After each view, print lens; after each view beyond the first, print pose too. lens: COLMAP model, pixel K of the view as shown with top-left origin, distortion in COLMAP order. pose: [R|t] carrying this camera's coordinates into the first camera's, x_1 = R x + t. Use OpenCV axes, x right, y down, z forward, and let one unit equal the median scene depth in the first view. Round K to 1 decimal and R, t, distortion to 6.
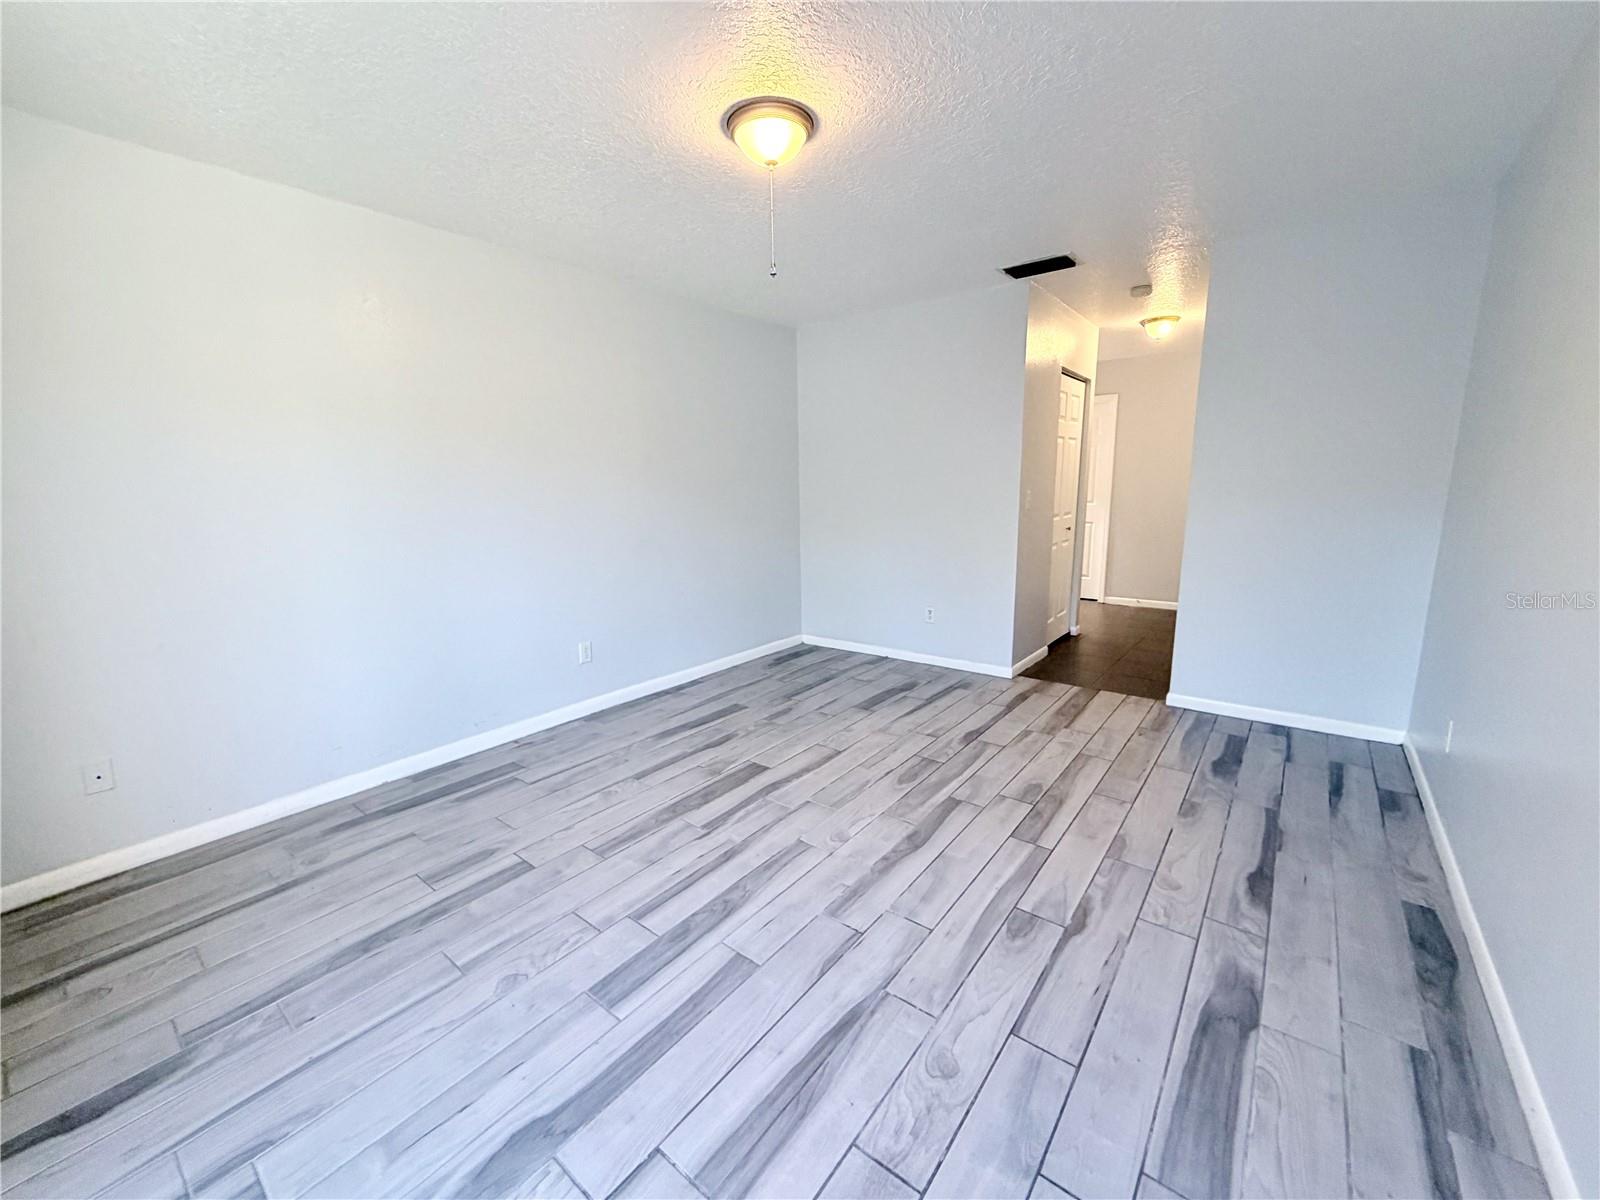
lens RADIAL K [[641.3, 0, 798.0], [0, 641.3, 602.3], [0, 0, 1]] dist [-0.001120, -0.000128]
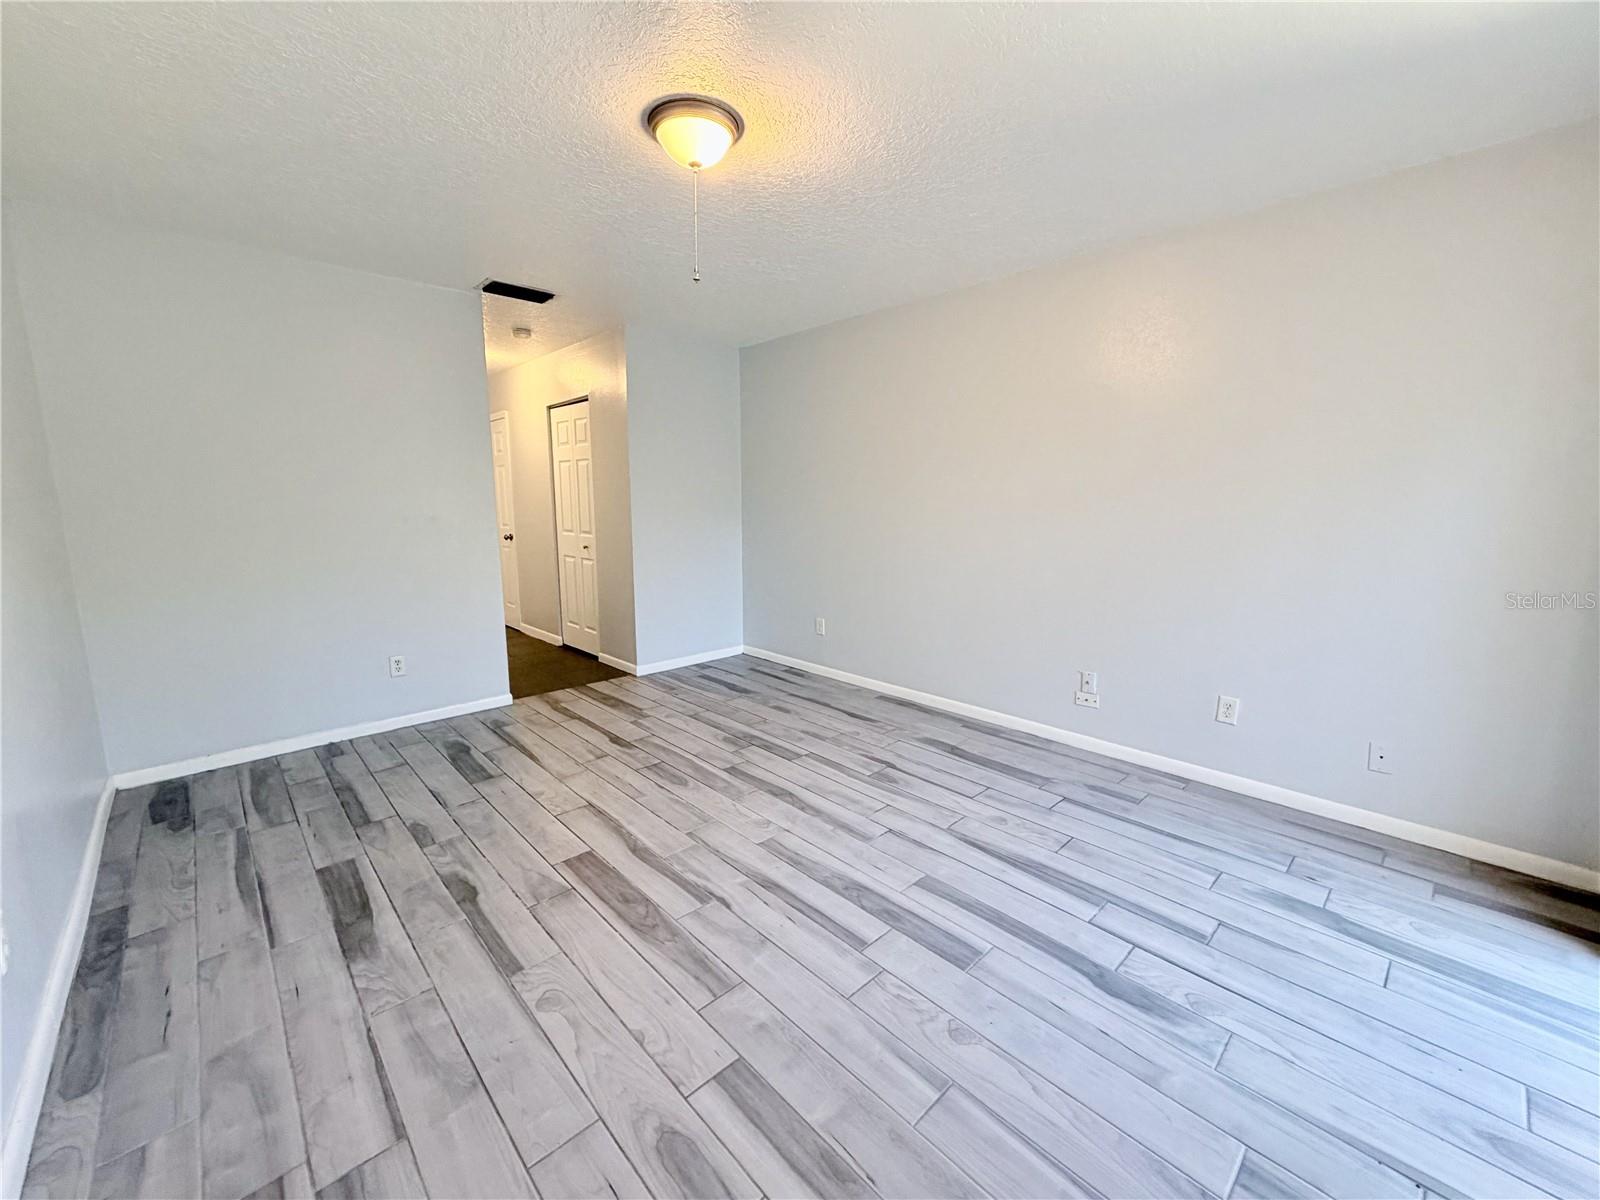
lens RADIAL K [[632.1, 0, 797.6], [0, 632.1, 604.4], [0, 0, 1]] dist [0.001779, 0.000164]
pose [[0.144139, -0.147948, 0.978435, -0.802890], [0.180840, 0.976047, 0.120947, -0.101450], [-0.972893, 0.159507, 0.167442, 0.612207]]
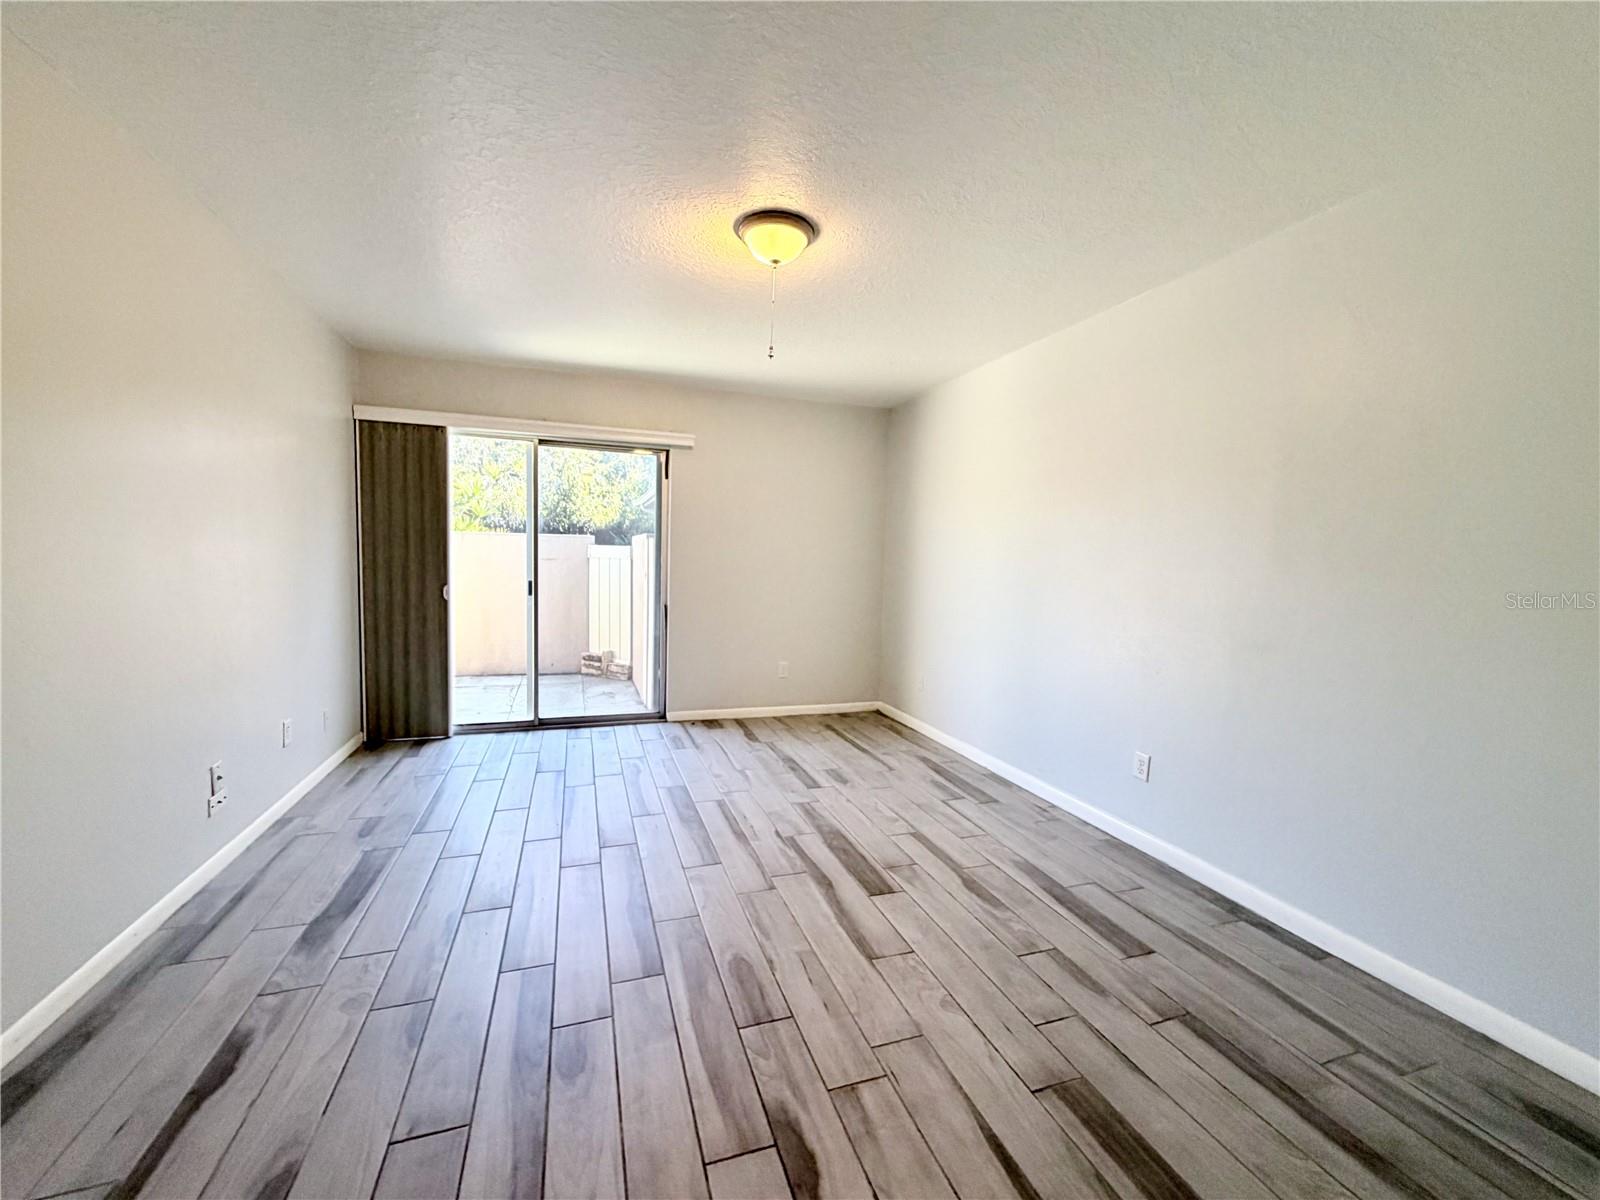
lens RADIAL K [[641.3, 0, 798.0], [0, 641.3, 602.3], [0, 0, 1]] dist [-0.001120, -0.000128]
pose [[-0.543515, 0.067020, -0.836720, 0.708718], [-0.171365, 0.966955, 0.188767, -0.252348], [0.821721, 0.245982, -0.514069, 1.354714]]
